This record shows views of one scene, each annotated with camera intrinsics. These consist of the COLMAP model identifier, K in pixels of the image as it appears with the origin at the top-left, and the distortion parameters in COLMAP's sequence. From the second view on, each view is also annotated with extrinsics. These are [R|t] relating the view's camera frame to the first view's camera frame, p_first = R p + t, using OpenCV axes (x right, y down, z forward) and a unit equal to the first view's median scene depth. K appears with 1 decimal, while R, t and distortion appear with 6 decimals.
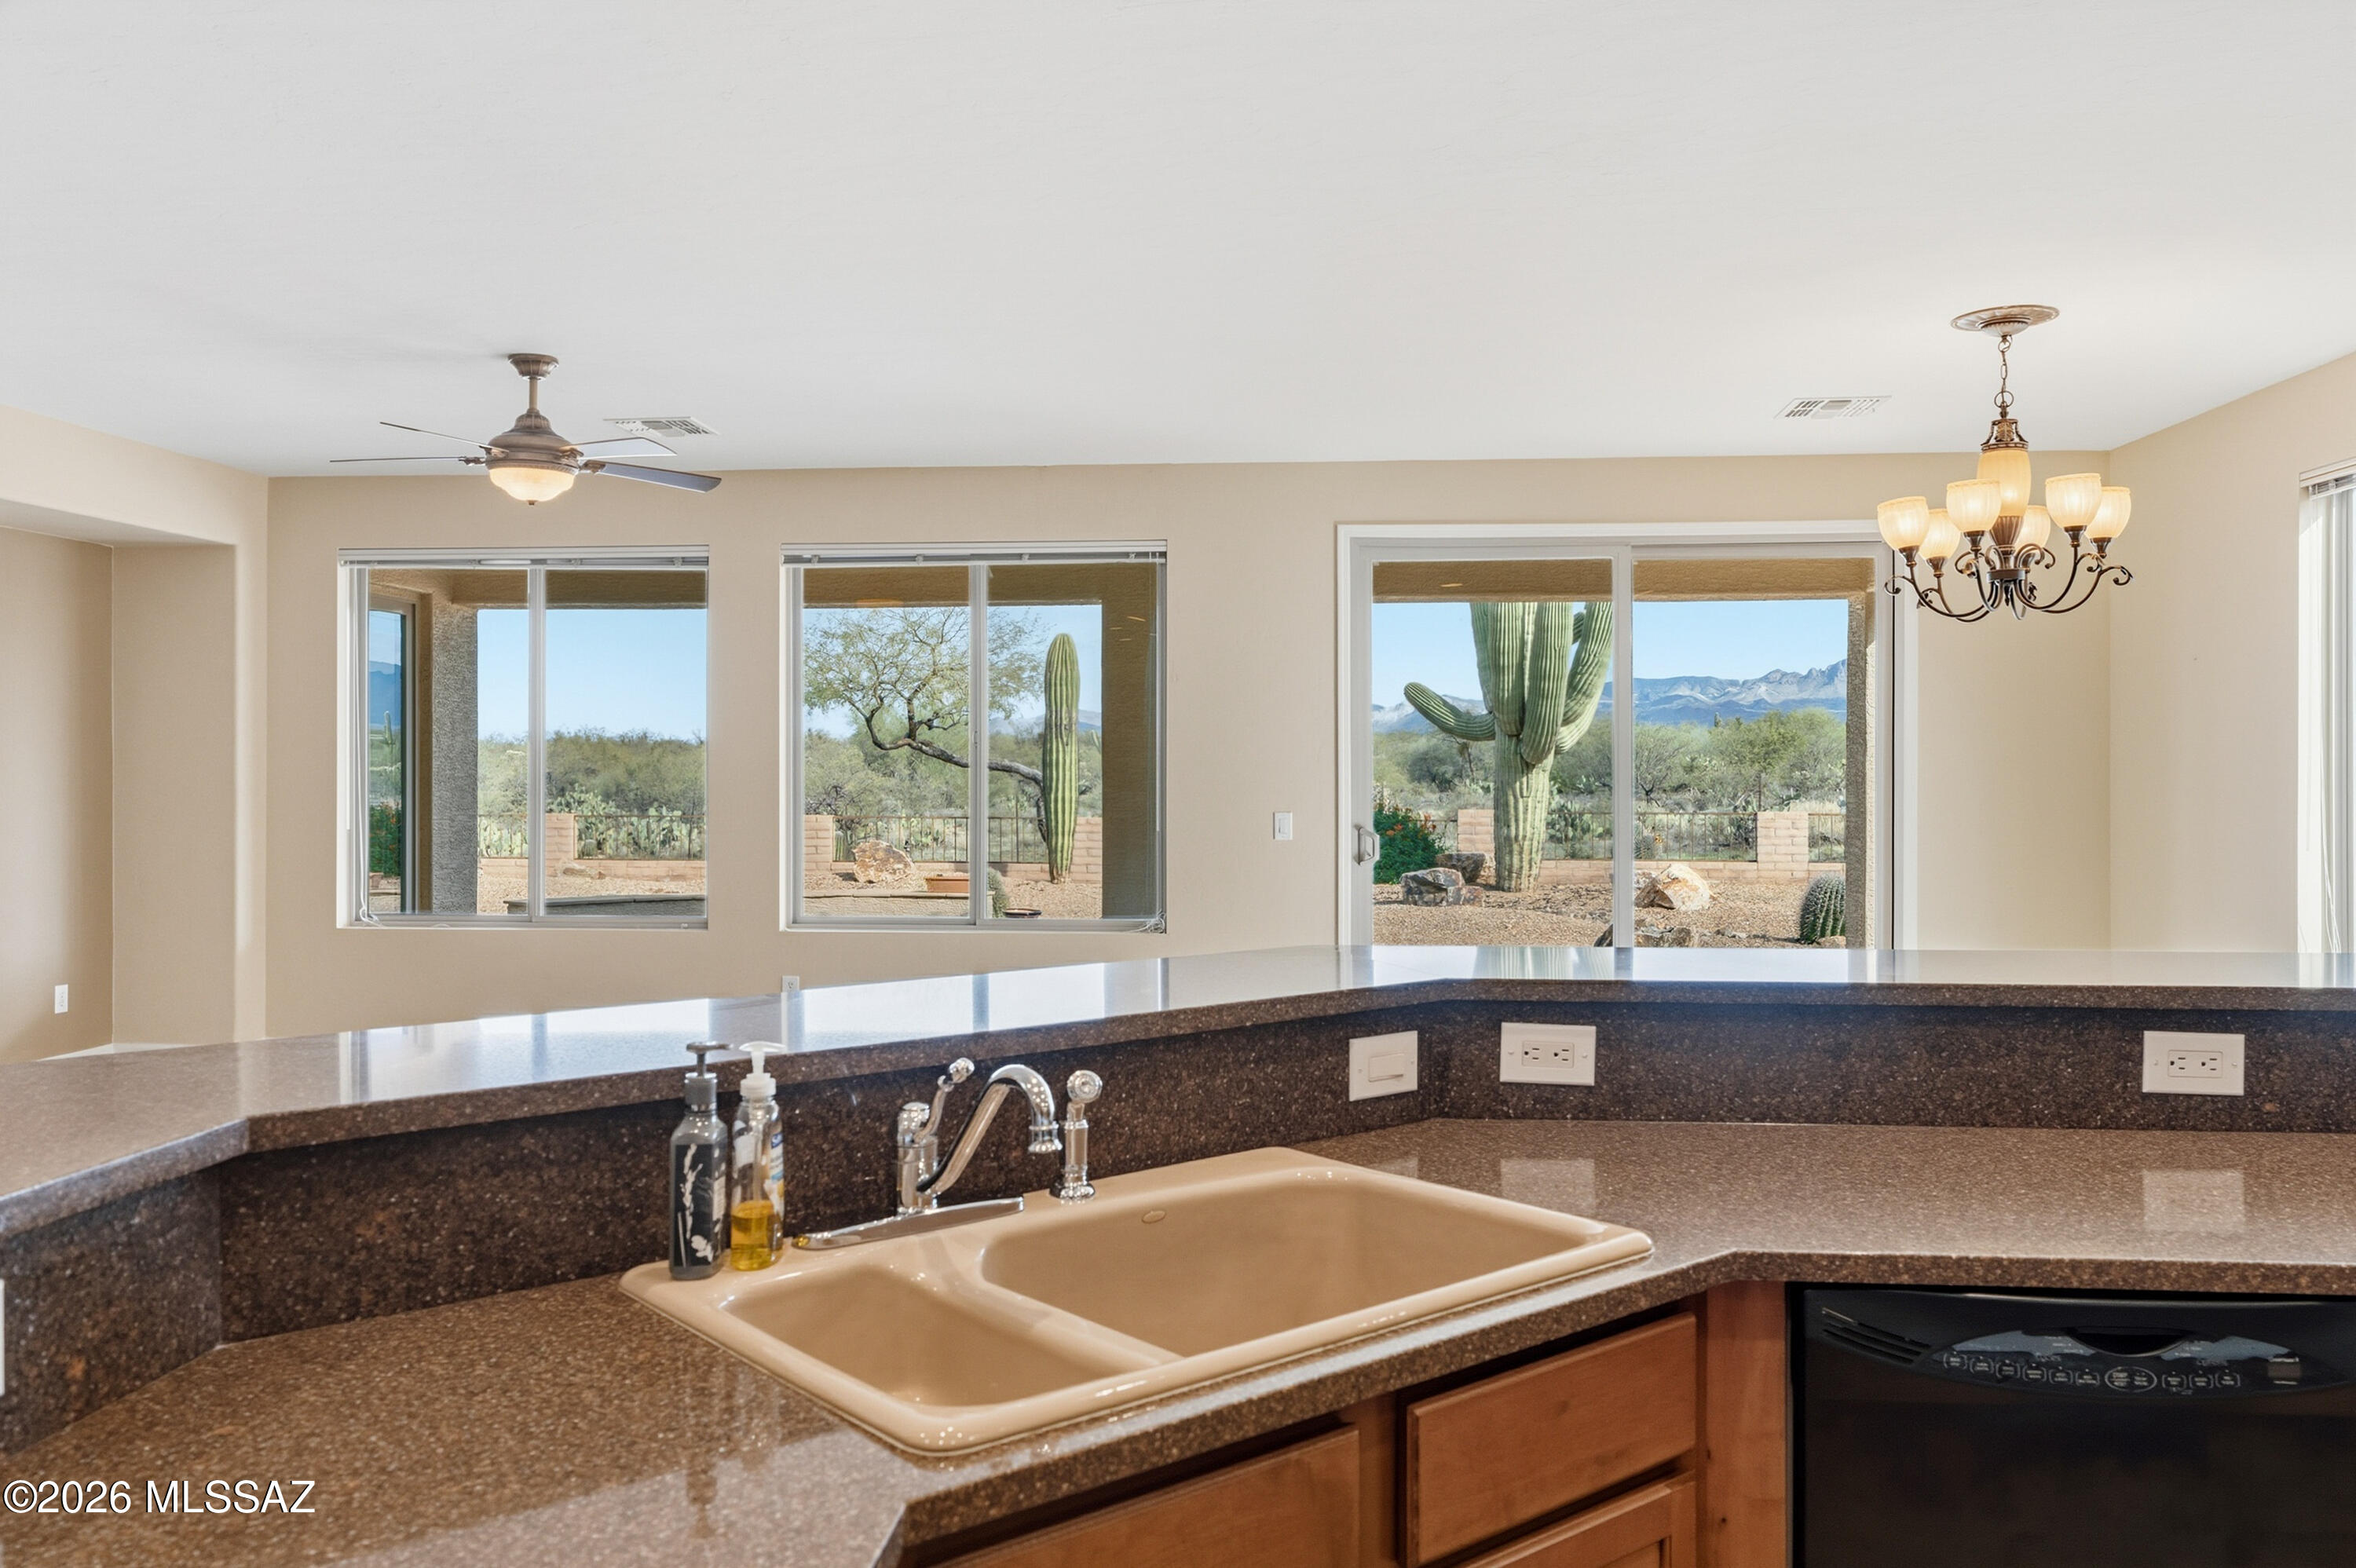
lens RADIAL K [[1781.0, 0, 1184.9], [0, 1781.0, 762.6], [0, 0, 1]] dist [0.004908, 0.006354]
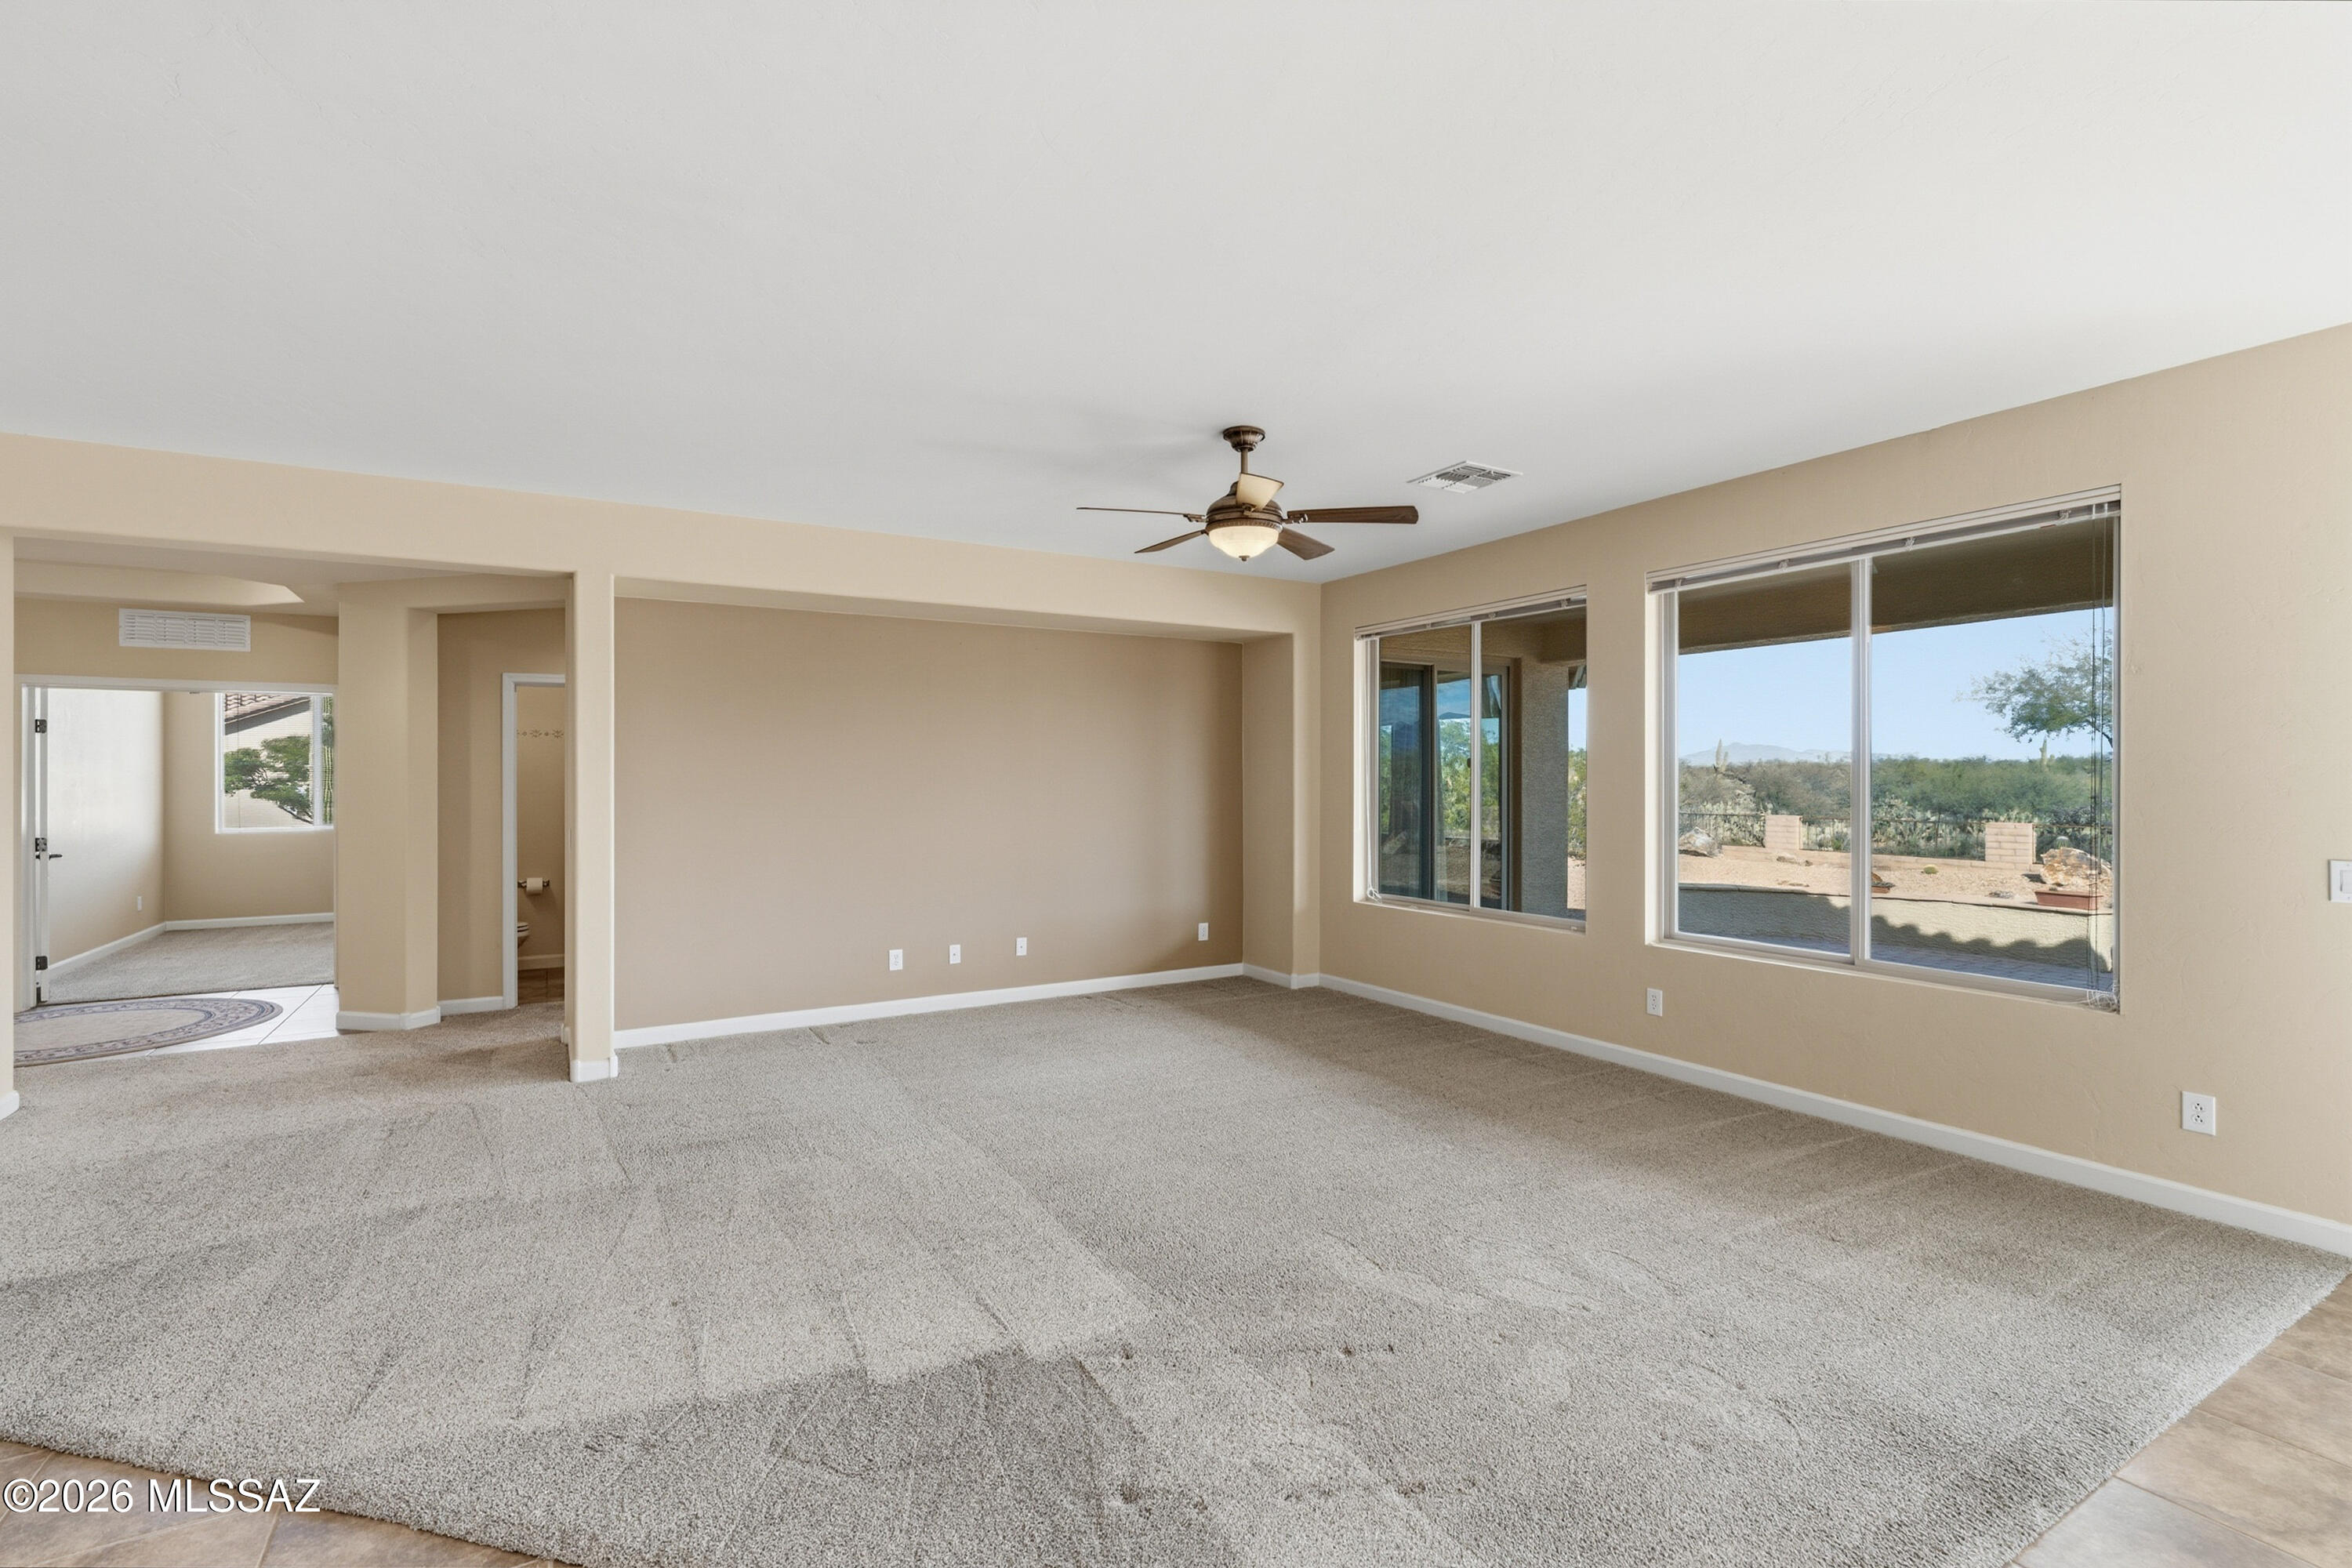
lens RADIAL K [[1070.9, 0, 1202.3], [0, 1070.9, 780.2], [0, 0, 1]] dist [-0.000473, -0.001744]
pose [[0.576941, 0.000221, -0.816786, 0.134101], [0.003470, 0.999990, 0.002721, -0.004070], [0.816779, -0.004404, 0.576934, 0.432173]]
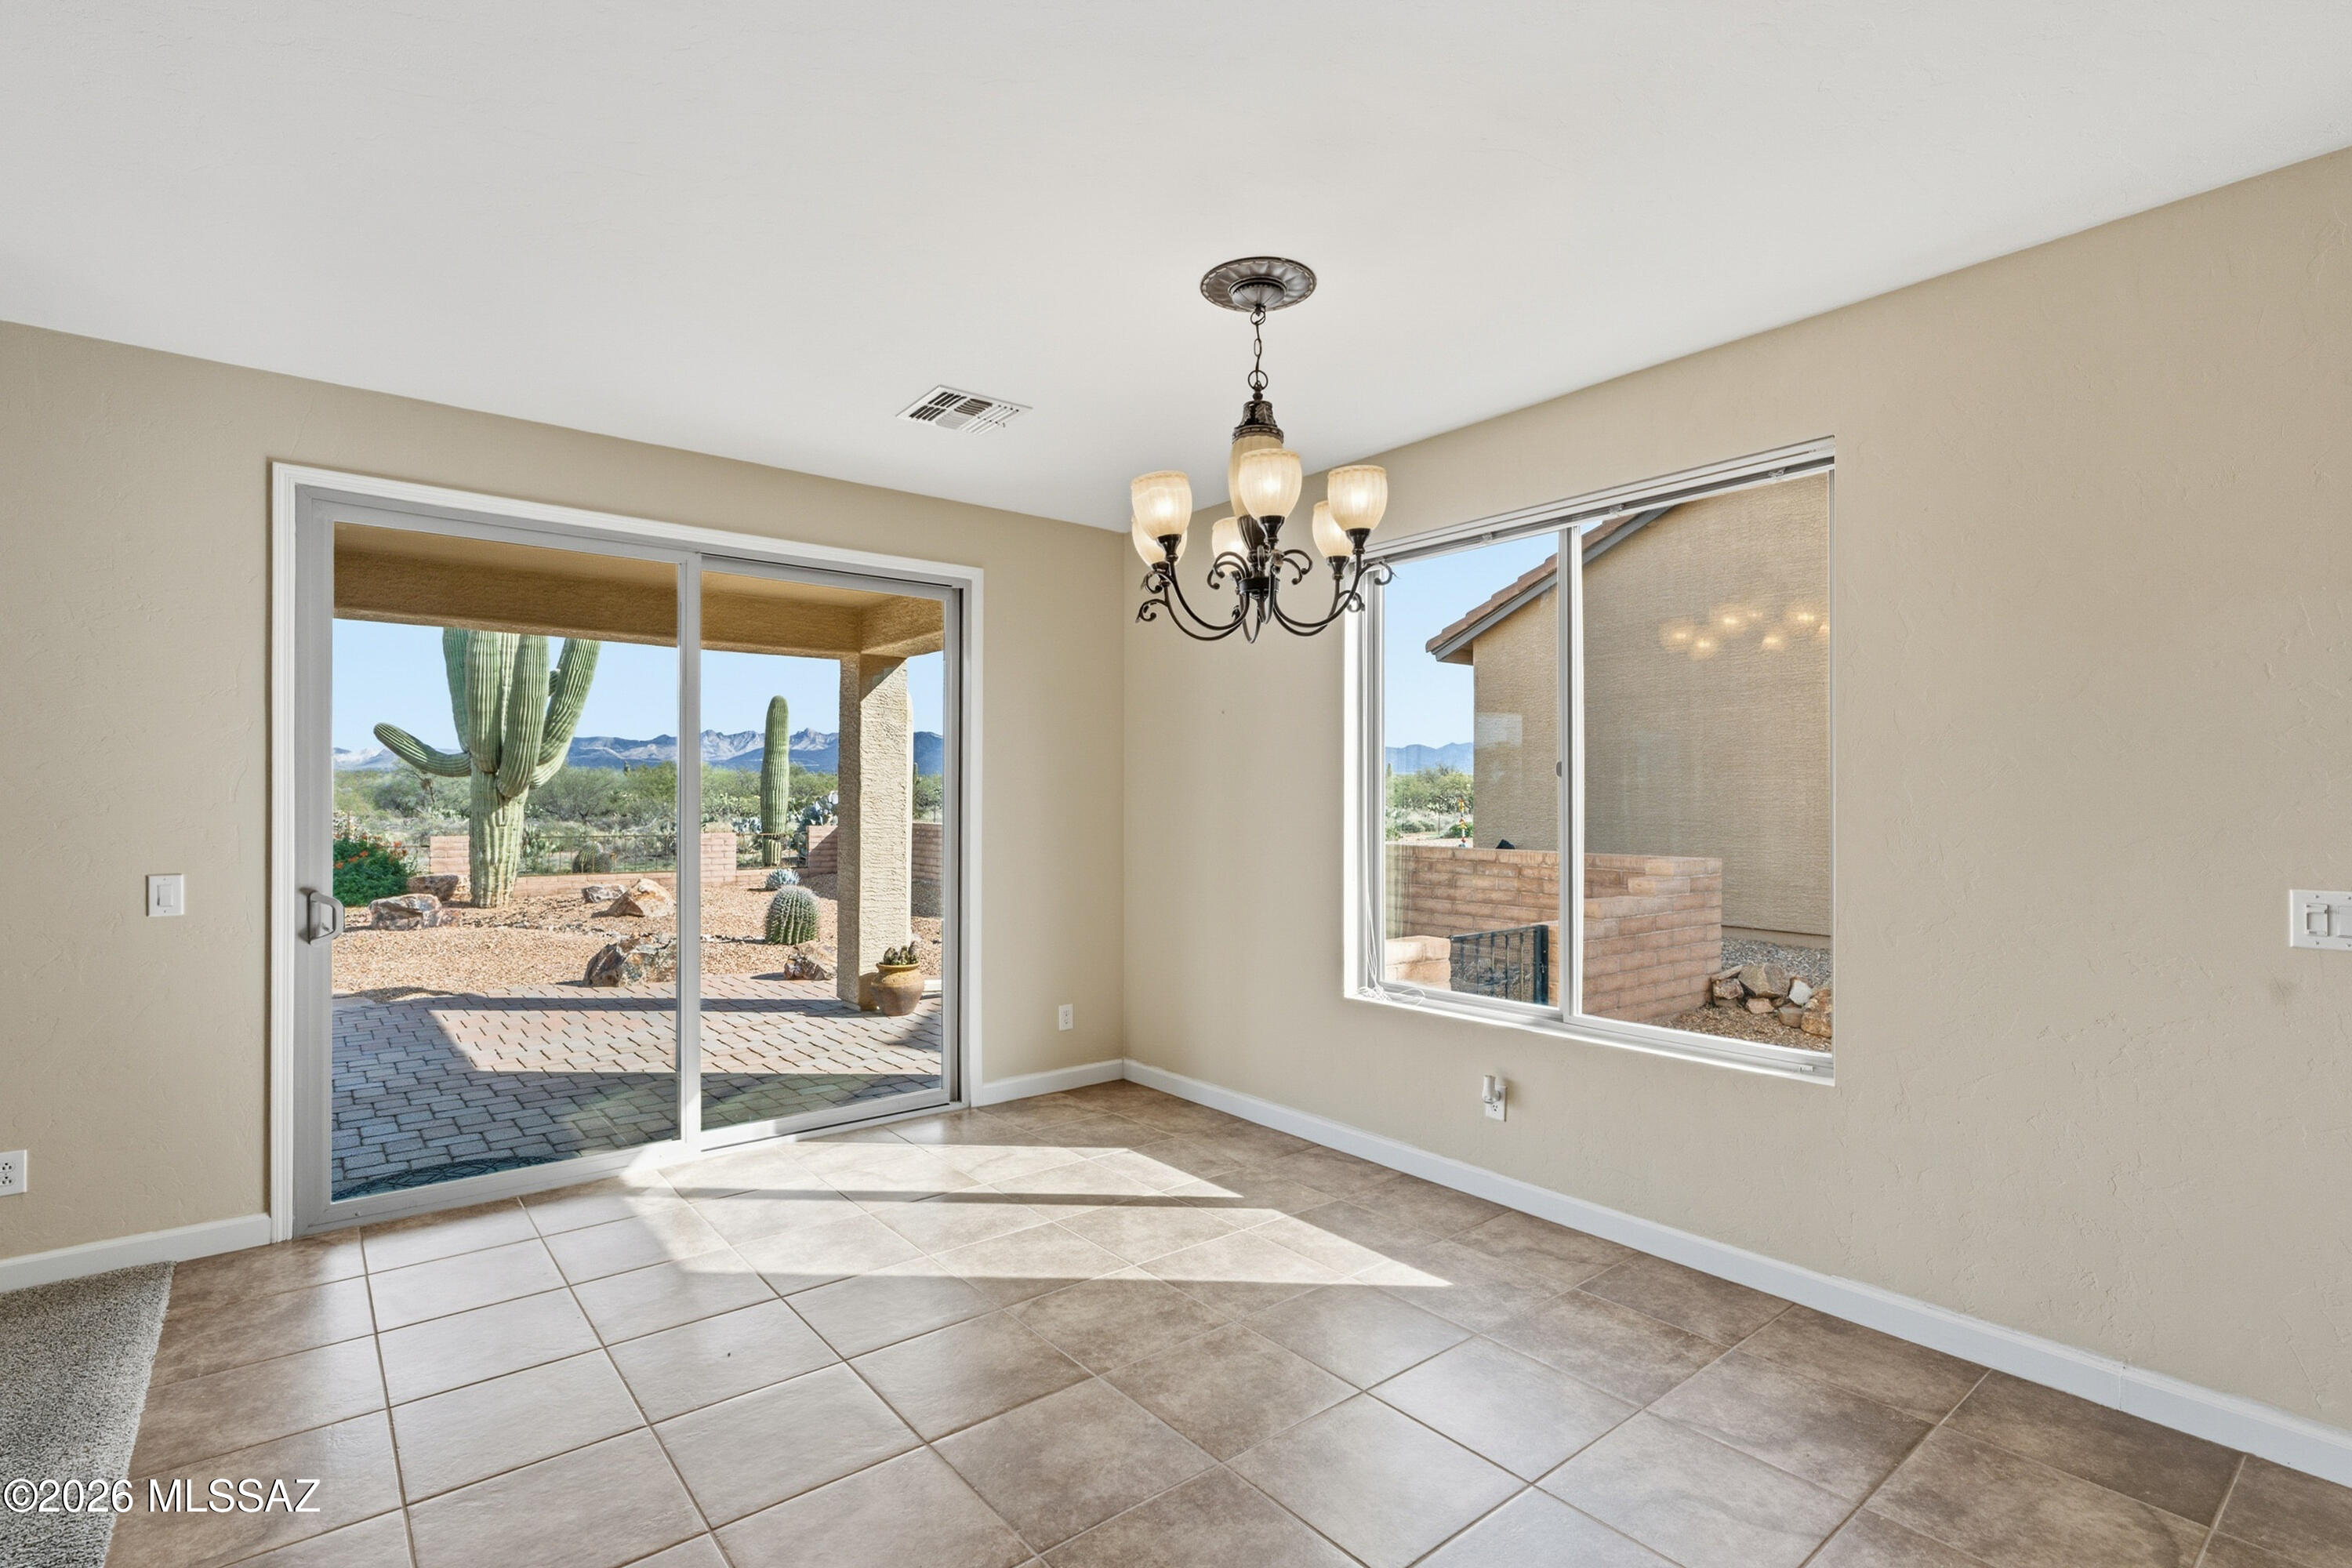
lens RADIAL K [[1070.9, 0, 1154.9], [0, 1070.9, 795.8], [0, 0, 1]] dist [-0.000473, -0.001744]
pose [[0.727209, 0.003198, 0.686408, 0.049791], [-0.003603, 0.999993, -0.000841, -0.002706], [-0.686406, -0.001861, 0.727216, 0.453197]]
